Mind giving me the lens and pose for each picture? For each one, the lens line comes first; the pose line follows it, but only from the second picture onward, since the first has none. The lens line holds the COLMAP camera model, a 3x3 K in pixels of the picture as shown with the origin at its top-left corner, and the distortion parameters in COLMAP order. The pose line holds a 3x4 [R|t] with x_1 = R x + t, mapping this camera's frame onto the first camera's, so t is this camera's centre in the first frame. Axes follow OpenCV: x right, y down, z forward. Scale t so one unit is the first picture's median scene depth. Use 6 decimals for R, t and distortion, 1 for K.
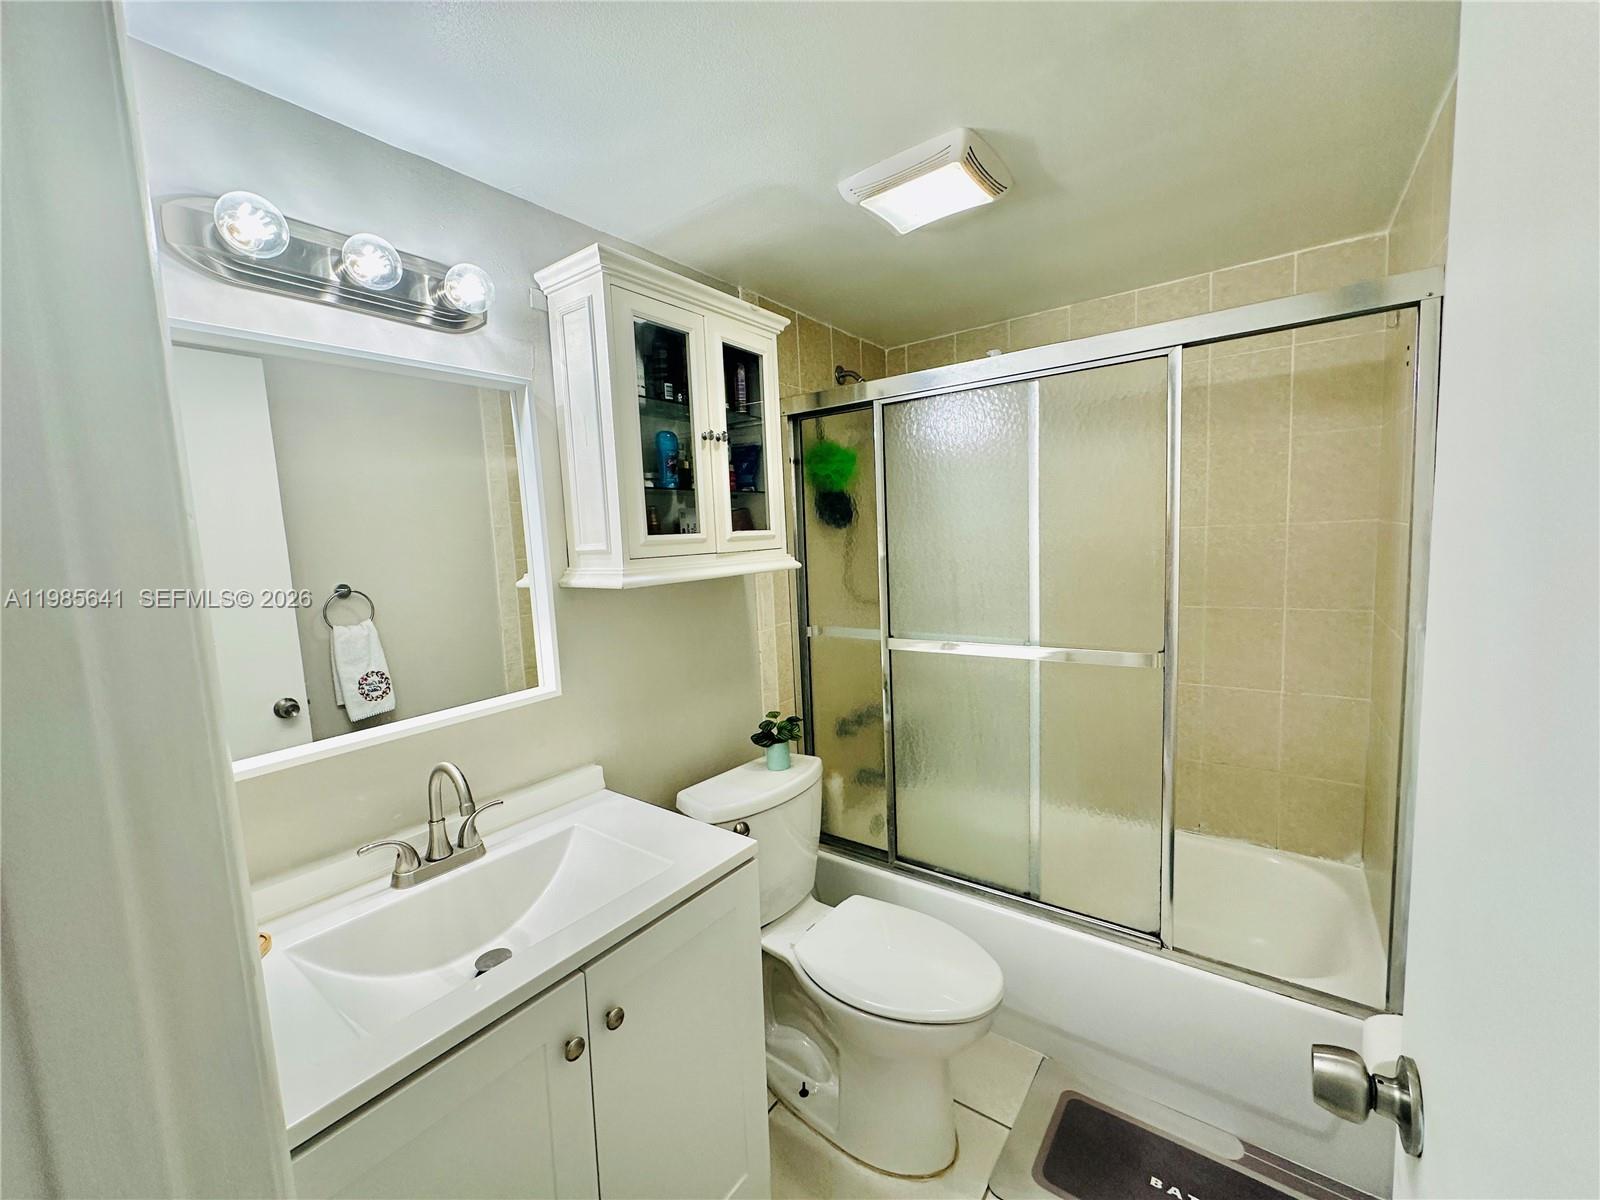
lens RADIAL K [[638.8, 0, 800.0], [0, 638.8, 600.0], [0, 0, 1]] dist [-0.003250, 0.000508]
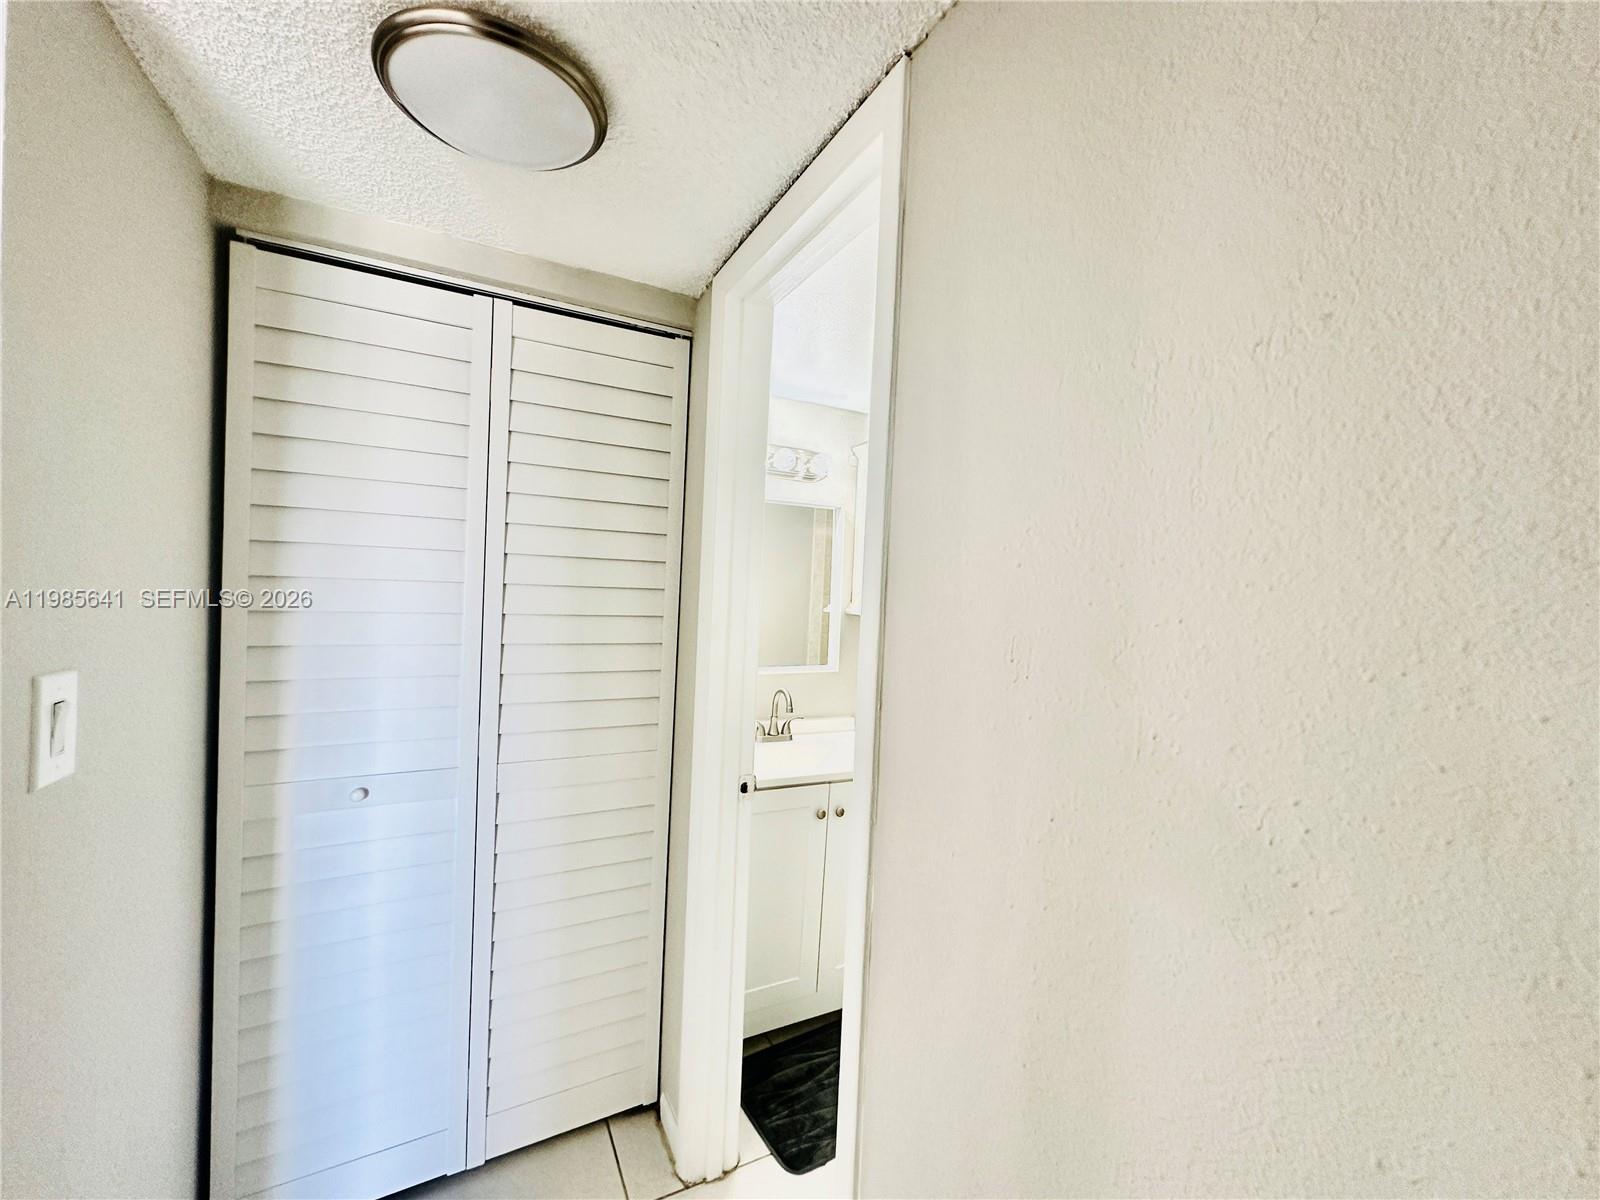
lens RADIAL K [[638.8, 0, 800.0], [0, 638.8, 600.0], [0, 0, 1]] dist [-0.003250, 0.000508]
pose [[0.894820, 0.095579, -0.436076, 0.284100], [-0.129097, 0.990479, -0.047811, 0.044078], [0.427354, 0.099079, 0.898639, -0.658226]]
